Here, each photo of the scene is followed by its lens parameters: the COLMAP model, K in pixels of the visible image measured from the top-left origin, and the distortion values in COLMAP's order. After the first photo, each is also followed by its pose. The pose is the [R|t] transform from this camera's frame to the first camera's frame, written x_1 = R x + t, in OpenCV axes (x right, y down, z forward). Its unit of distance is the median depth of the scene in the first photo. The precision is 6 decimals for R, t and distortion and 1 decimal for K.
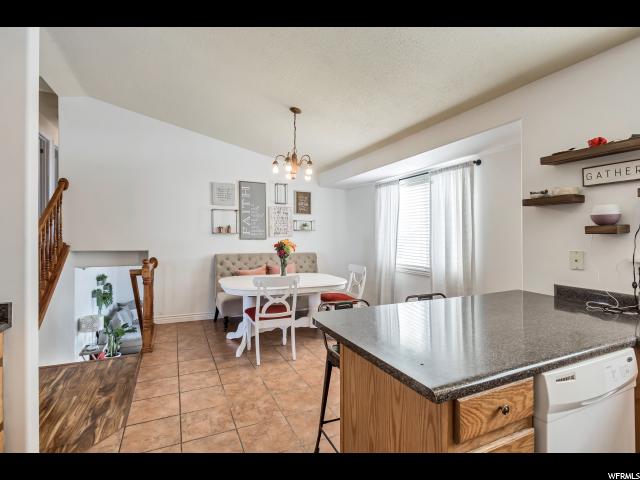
lens RADIAL K [[312.9, 0, 322.1], [0, 312.9, 243.7], [0, 0, 1]] dist [-0.001803, -0.000511]
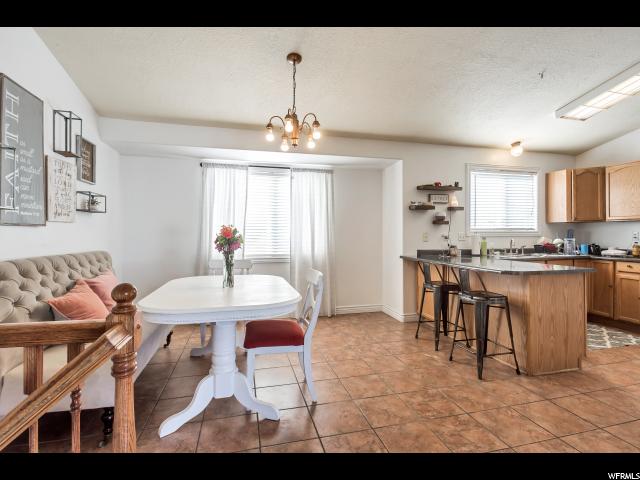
lens RADIAL K [[307.8, 0, 321.5], [0, 307.8, 234.7], [0, 0, 1]] dist [-0.001049, -0.000119]
pose [[0.180901, -0.007084, 0.983476, -0.584384], [0.023268, 0.999725, 0.002921, 0.007190], [-0.983226, 0.022355, 0.181016, 0.564818]]
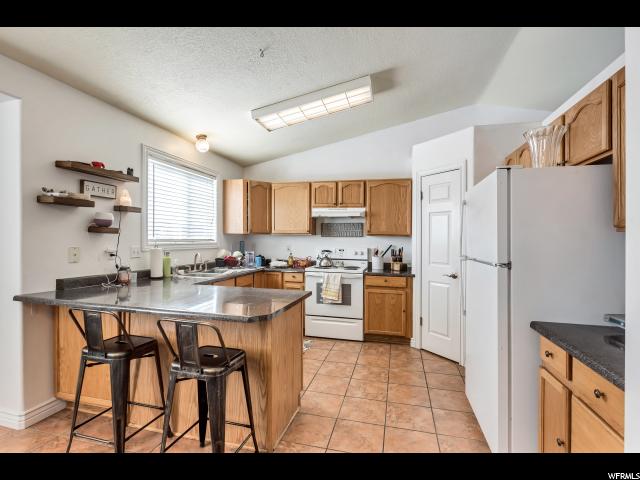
lens RADIAL K [[312.9, 0, 322.1], [0, 312.9, 243.7], [0, 0, 1]] dist [-0.001803, -0.000511]
pose [[-0.775621, -0.024891, 0.630708, -0.286342], [-0.005422, 0.999448, 0.032776, -0.013374], [-0.631176, 0.022002, -0.775328, 0.568793]]
